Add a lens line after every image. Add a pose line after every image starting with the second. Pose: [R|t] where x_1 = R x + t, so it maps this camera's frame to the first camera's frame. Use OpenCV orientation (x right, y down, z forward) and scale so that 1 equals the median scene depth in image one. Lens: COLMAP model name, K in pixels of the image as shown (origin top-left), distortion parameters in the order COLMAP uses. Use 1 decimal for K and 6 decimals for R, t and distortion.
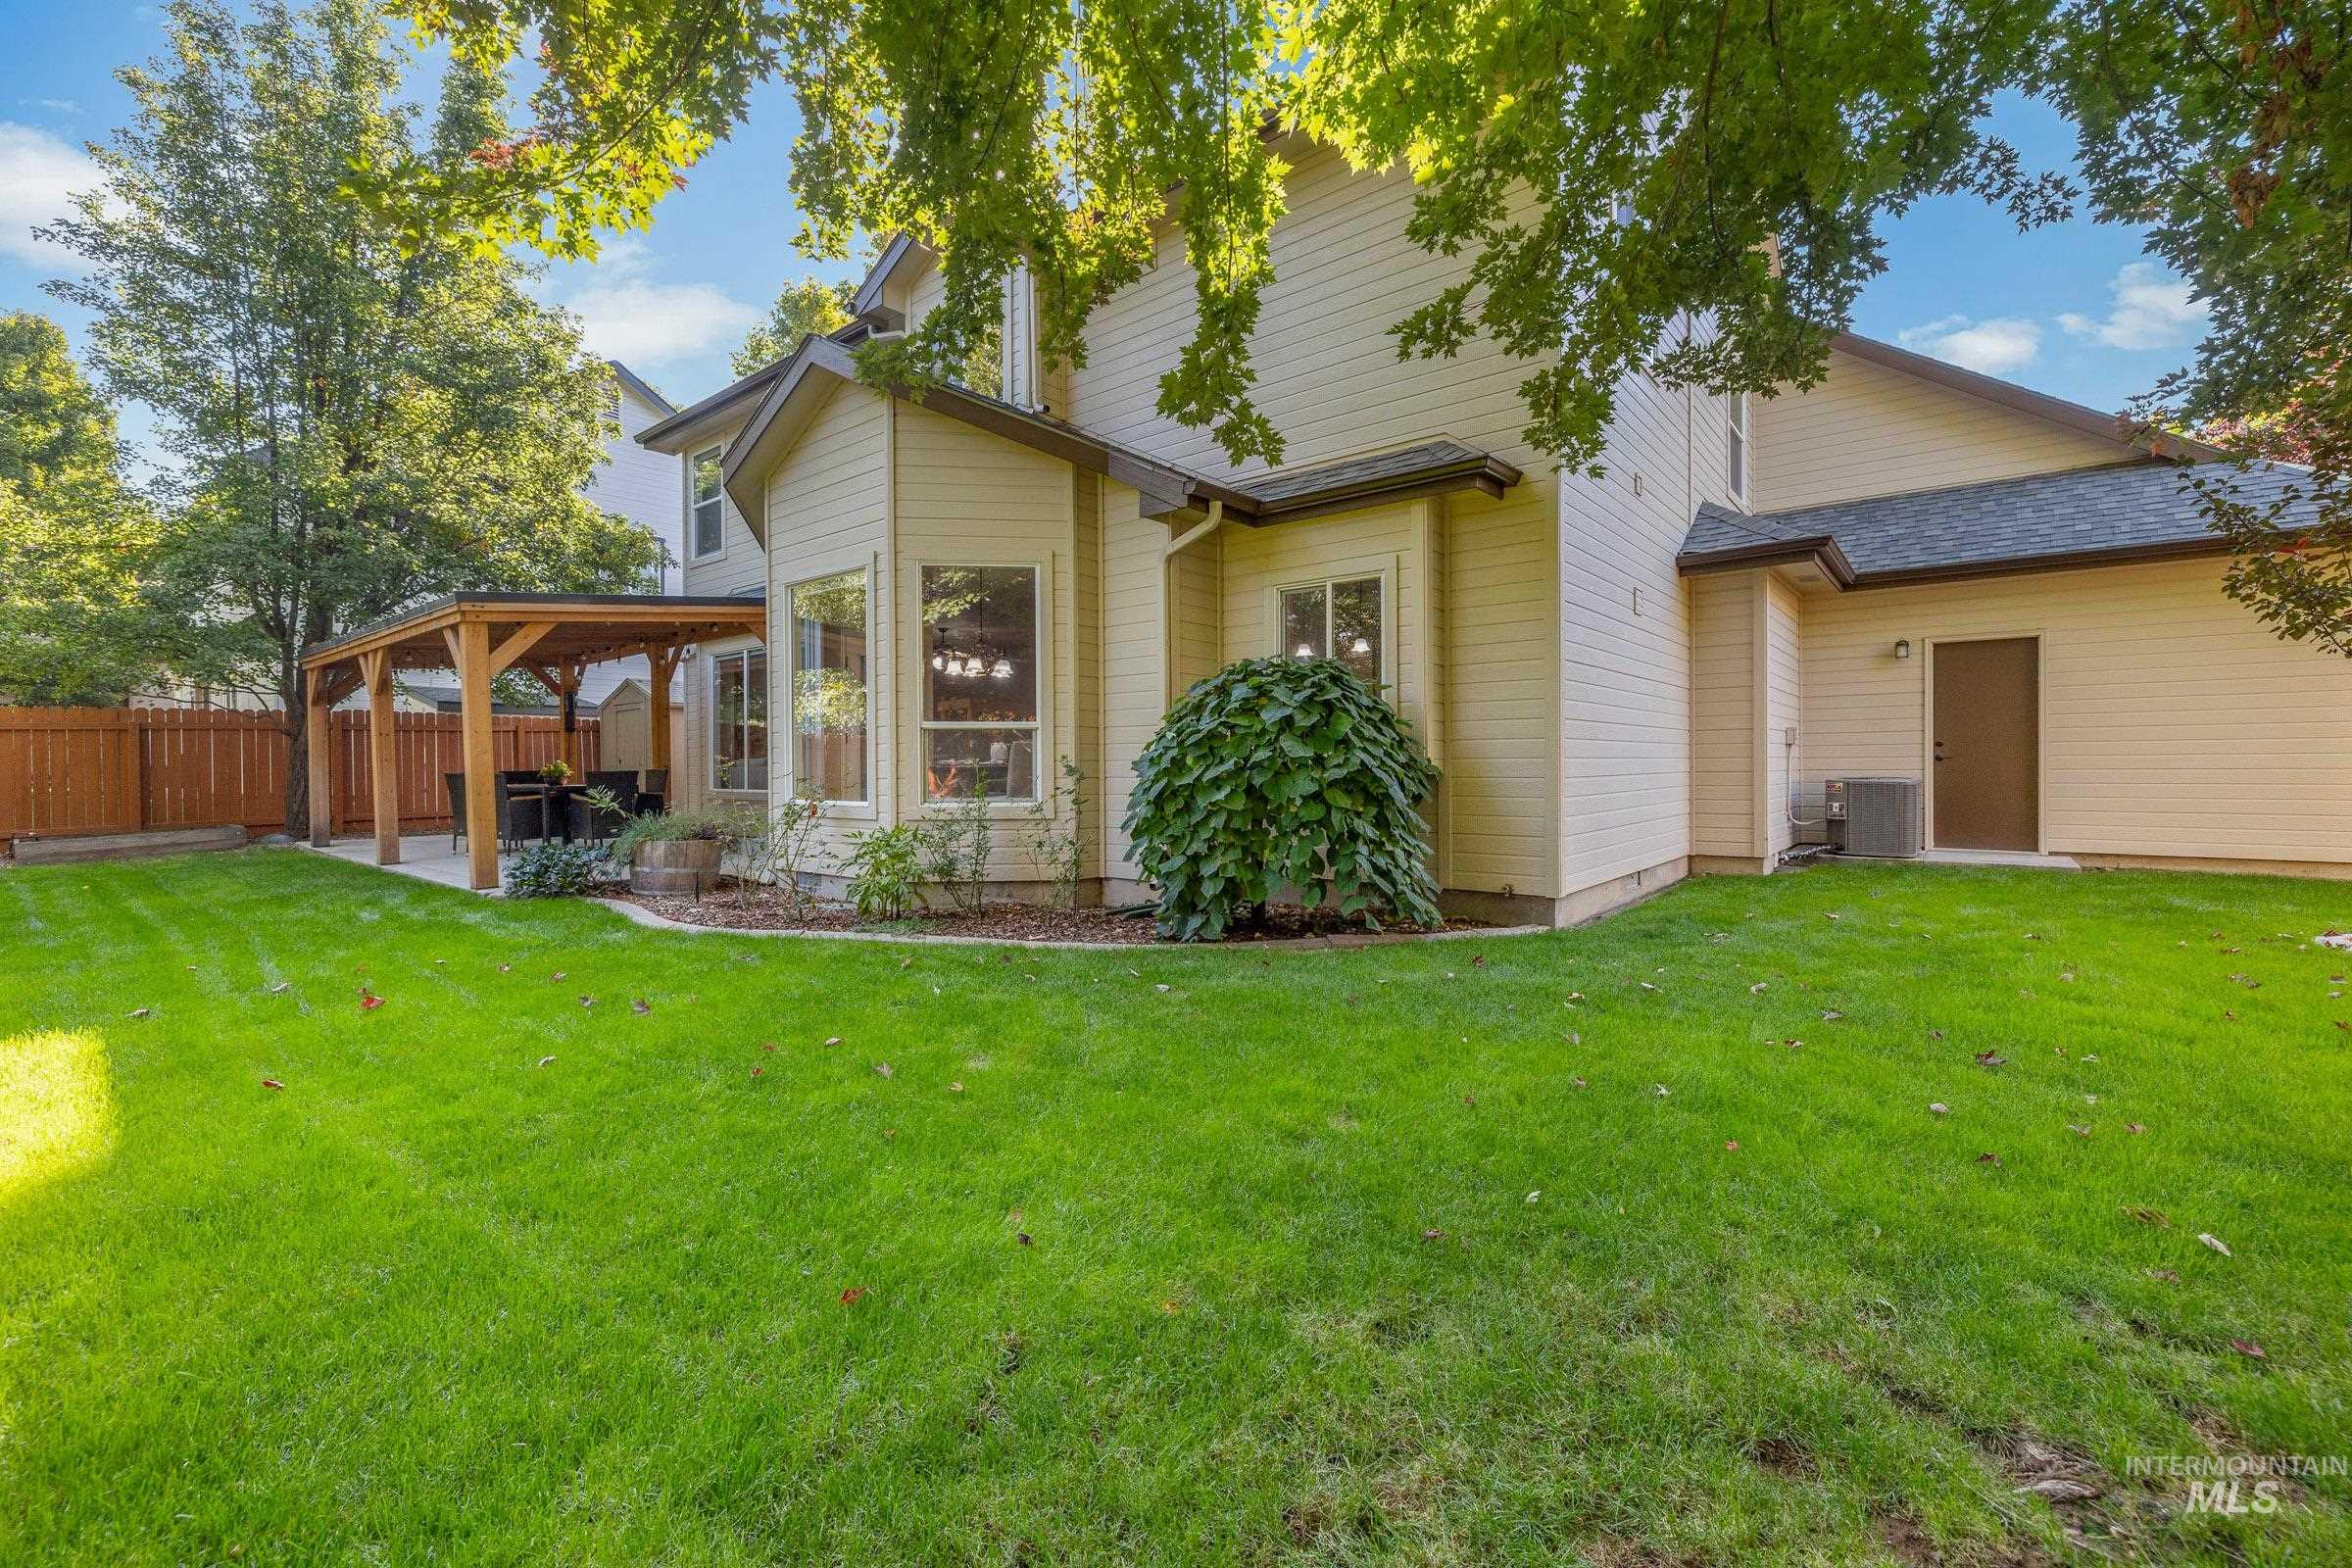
lens RADIAL K [[999.7, 0, 1174.5], [0, 999.7, 777.1], [0, 0, 1]] dist [0.002244, -0.000286]
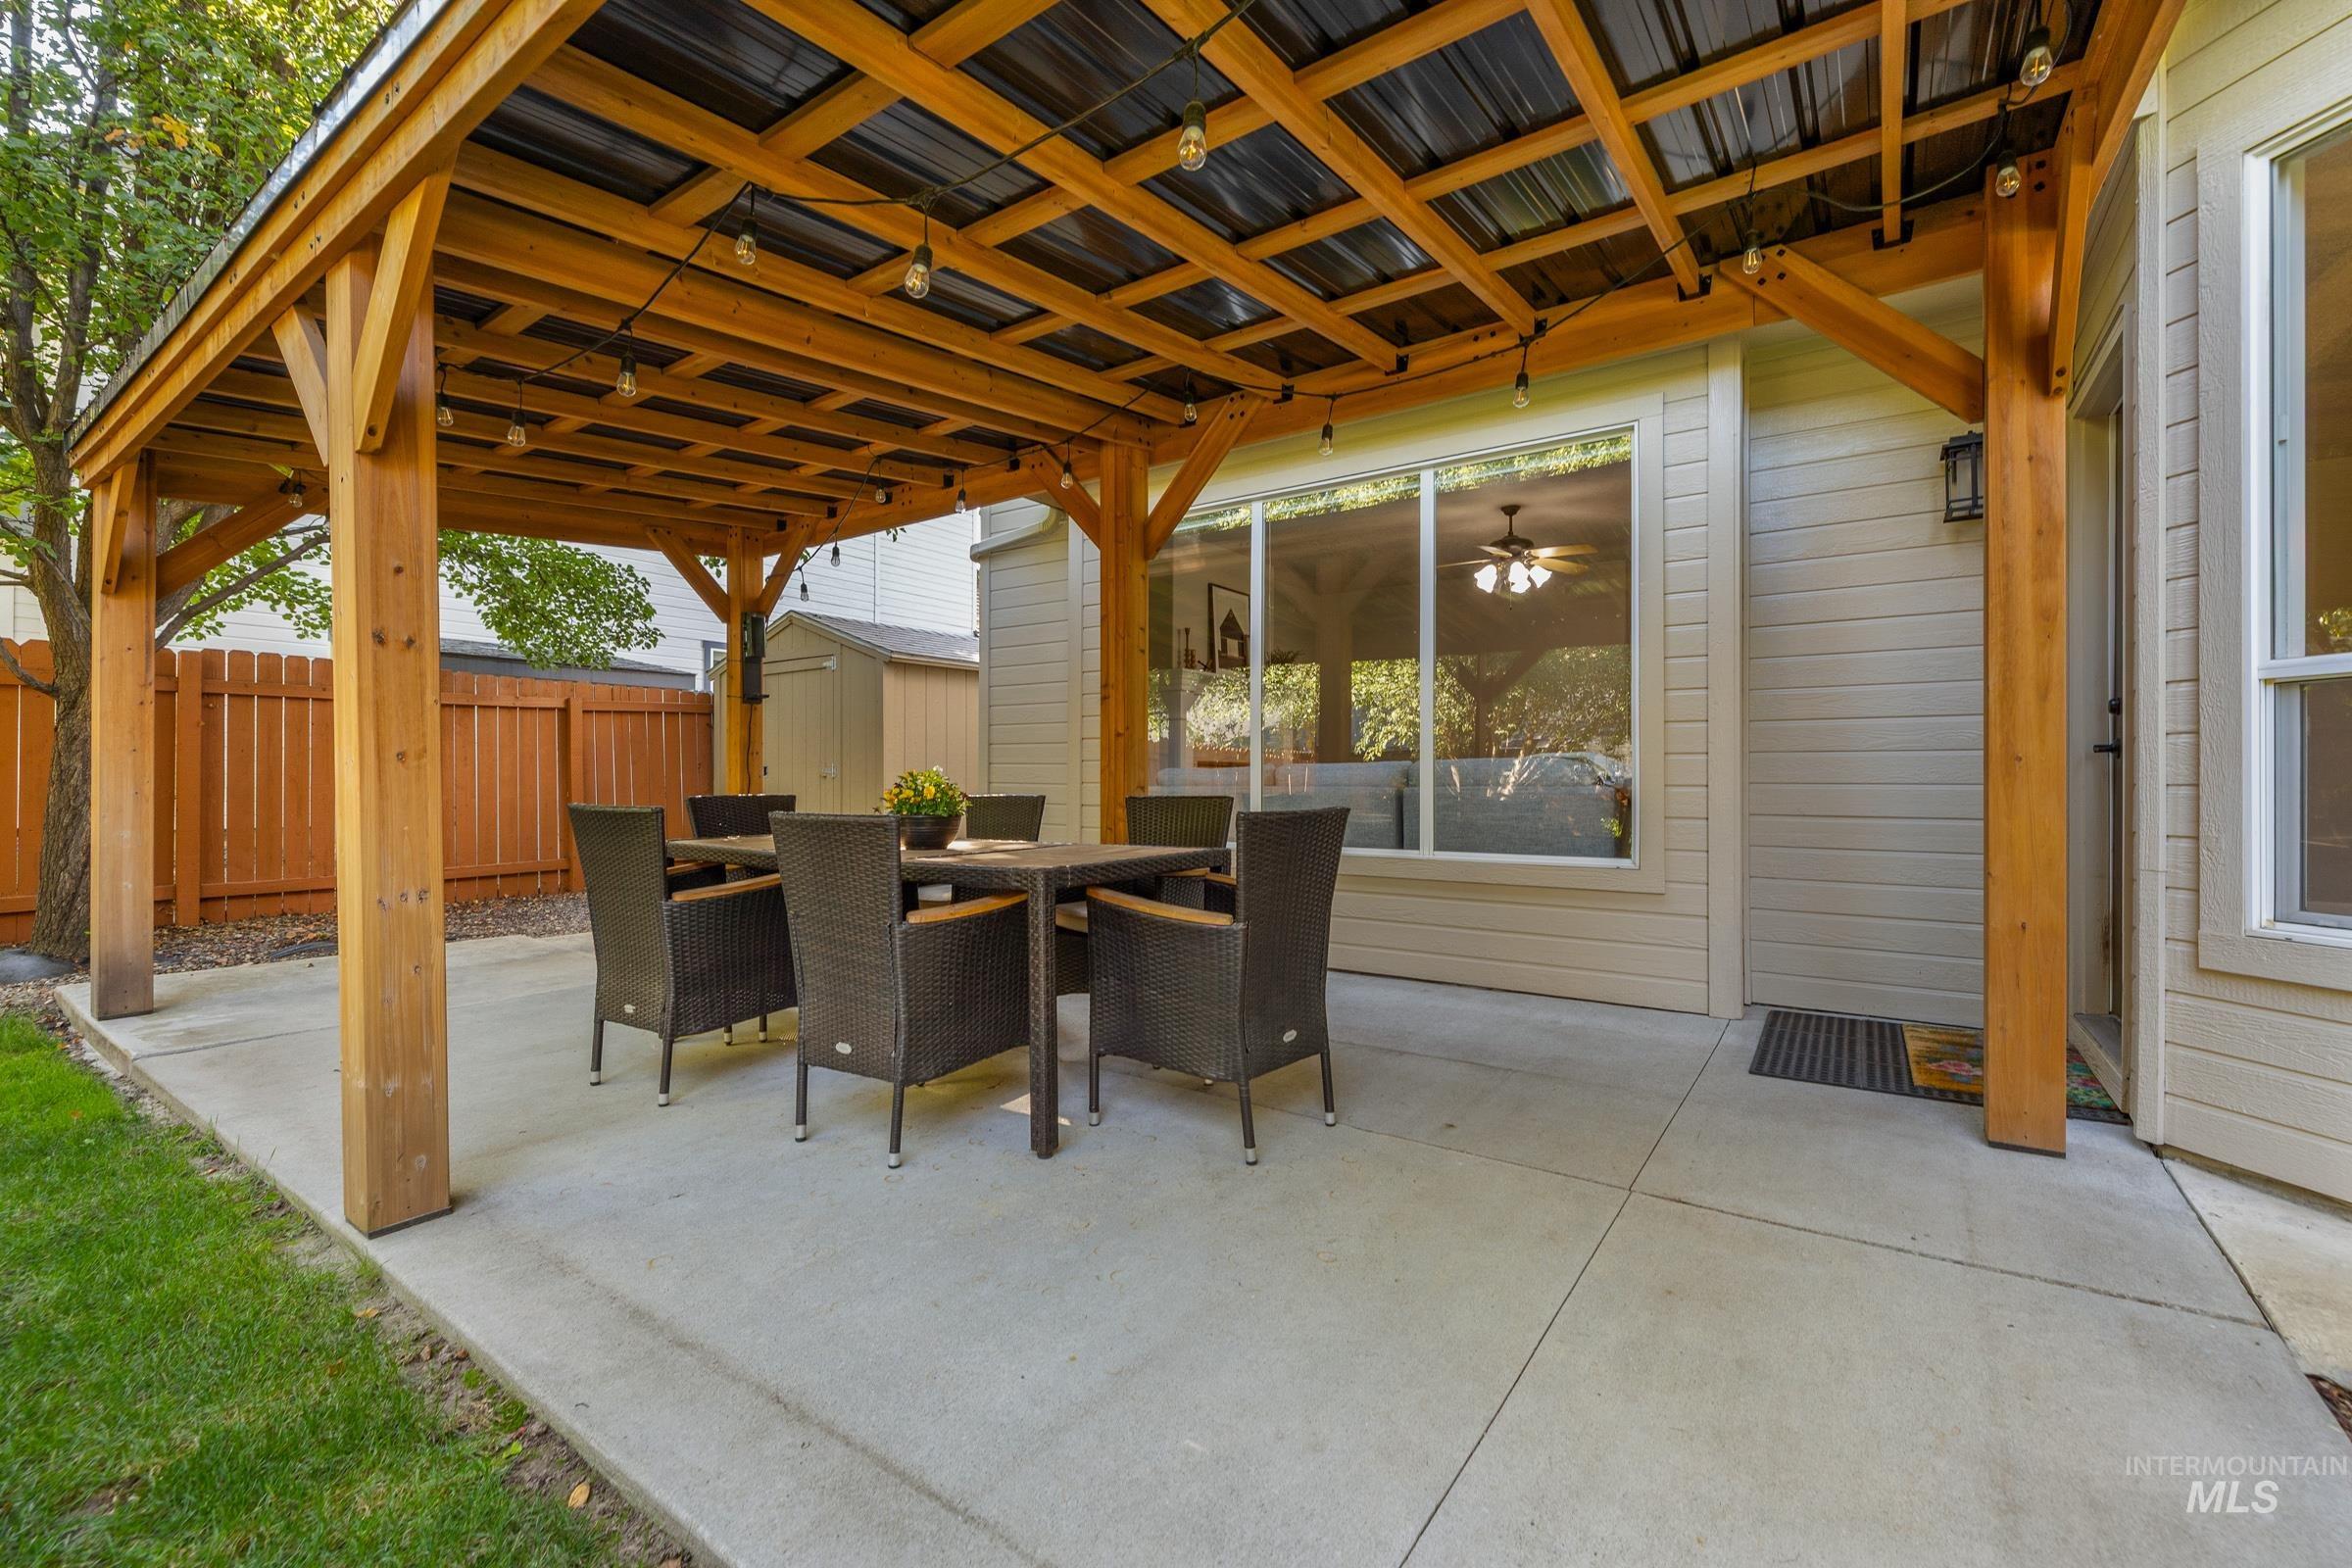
lens RADIAL K [[999.7, 0, 1168.7], [0, 999.7, 768.3], [0, 0, 1]] dist [0.002244, -0.000286]
pose [[0.997299, 0.011863, 0.072479, -0.623942], [-0.010500, 0.999761, -0.019158, -0.013702], [-0.072689, 0.018345, 0.997186, 0.754920]]
